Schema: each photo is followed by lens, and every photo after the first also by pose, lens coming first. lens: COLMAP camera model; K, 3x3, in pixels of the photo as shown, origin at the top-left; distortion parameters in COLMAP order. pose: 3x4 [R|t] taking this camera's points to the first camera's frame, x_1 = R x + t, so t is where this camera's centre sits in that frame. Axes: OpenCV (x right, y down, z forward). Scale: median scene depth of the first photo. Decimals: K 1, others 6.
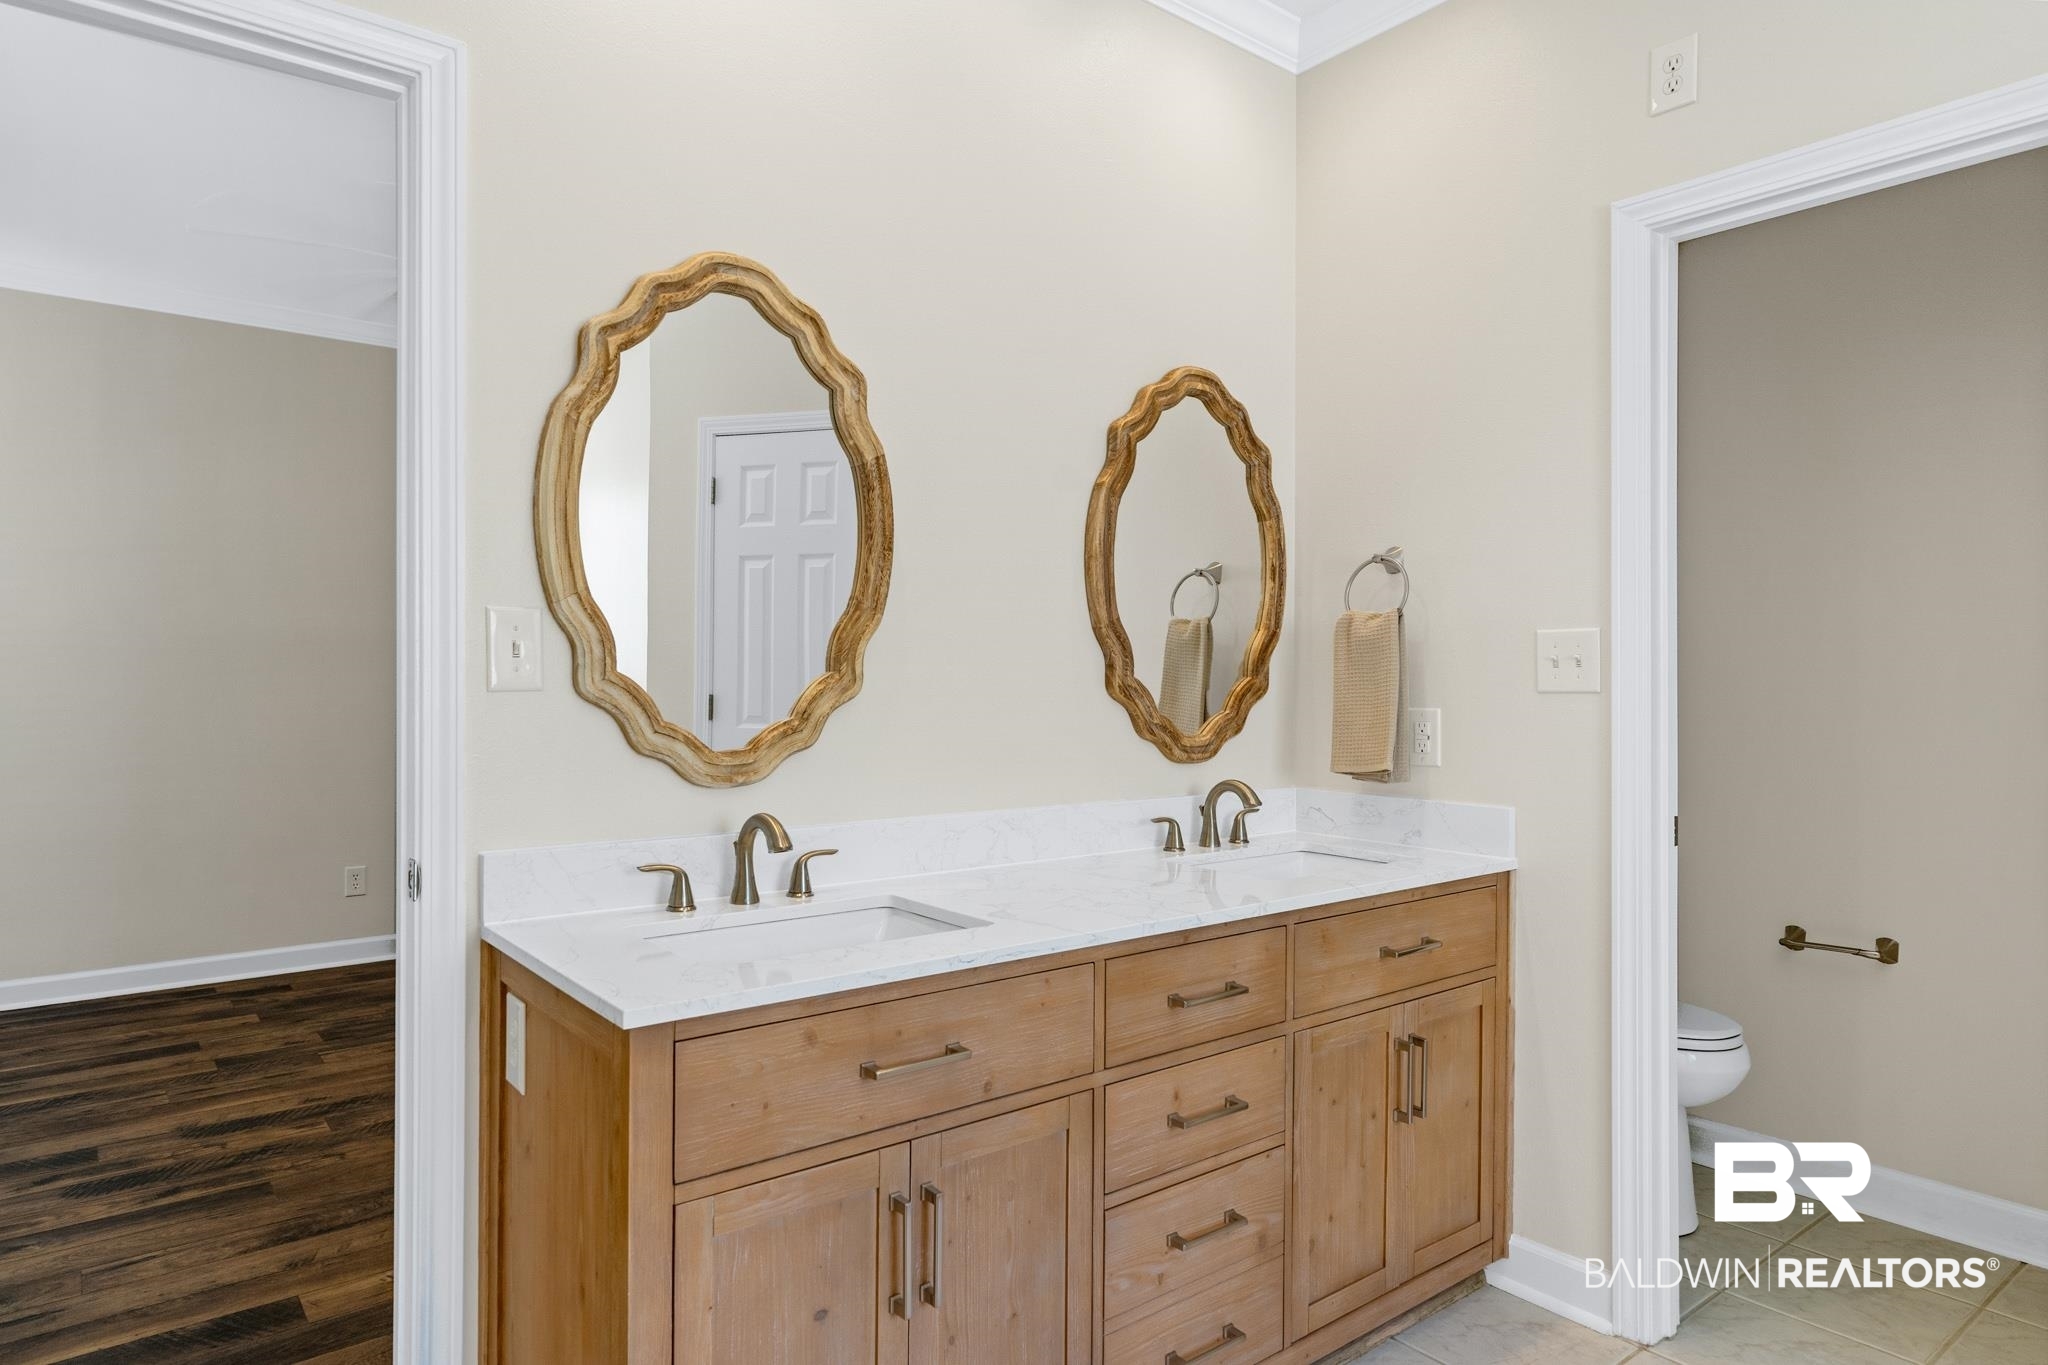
lens RADIAL K [[1216.1, 0, 1023.8], [0, 1216.1, 681.1], [0, 0, 1]] dist [-0.008233, 0.000309]
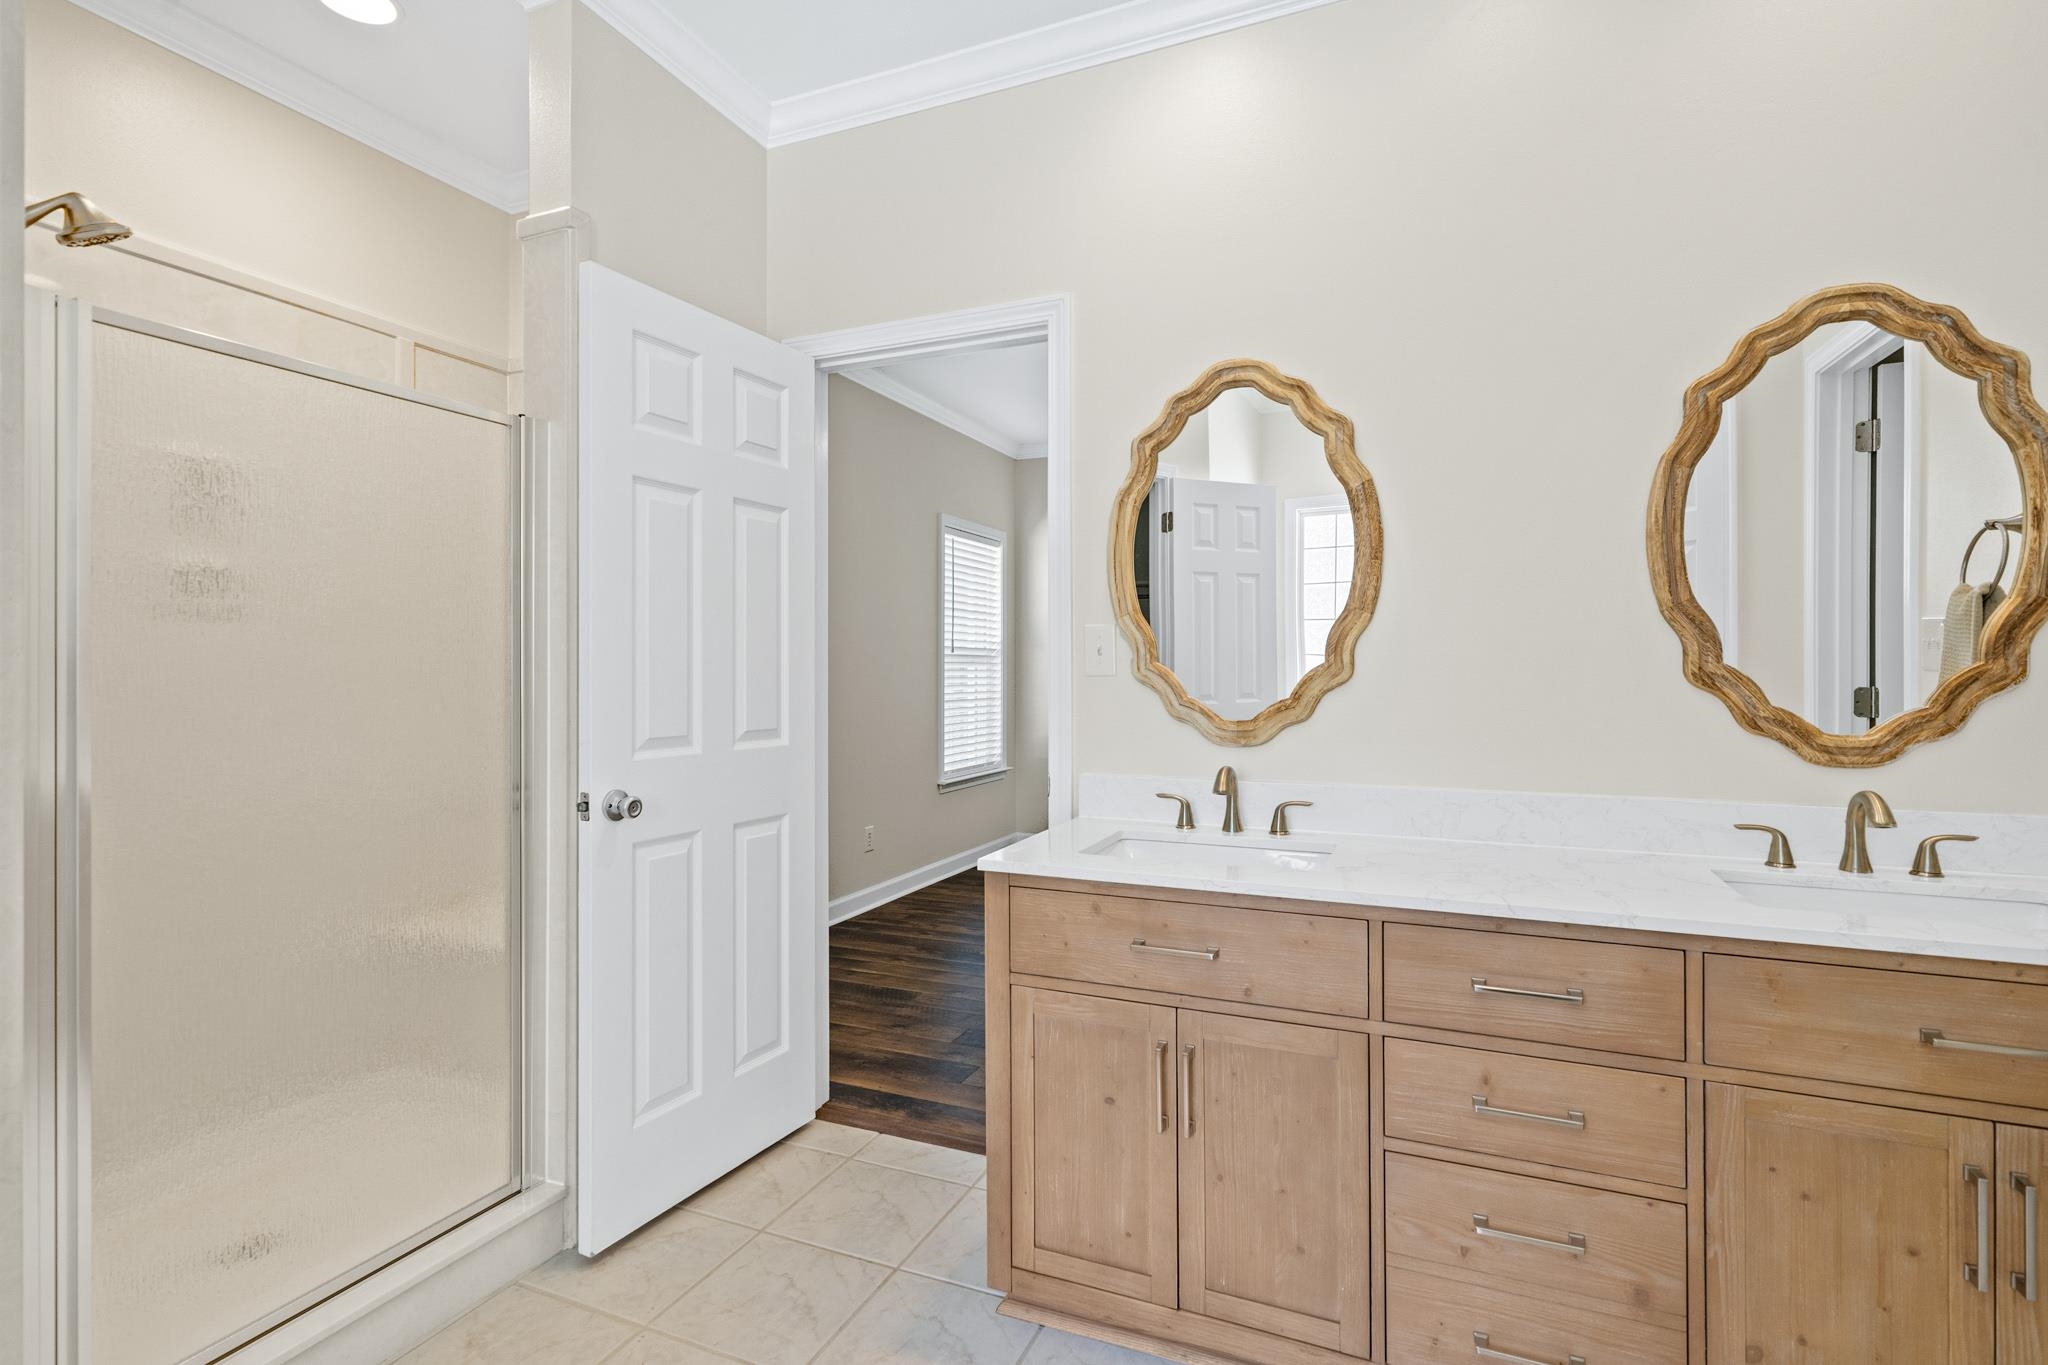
lens RADIAL K [[977.3, 0, 1026.1], [0, 977.3, 677.8], [0, 0, 1]] dist [0.001572, -0.000020]
pose [[0.468869, 0.003521, -0.883261, 0.623395], [0.002204, 0.999984, 0.005157, 0.002888], [0.883265, -0.004364, 0.468853, 0.269241]]
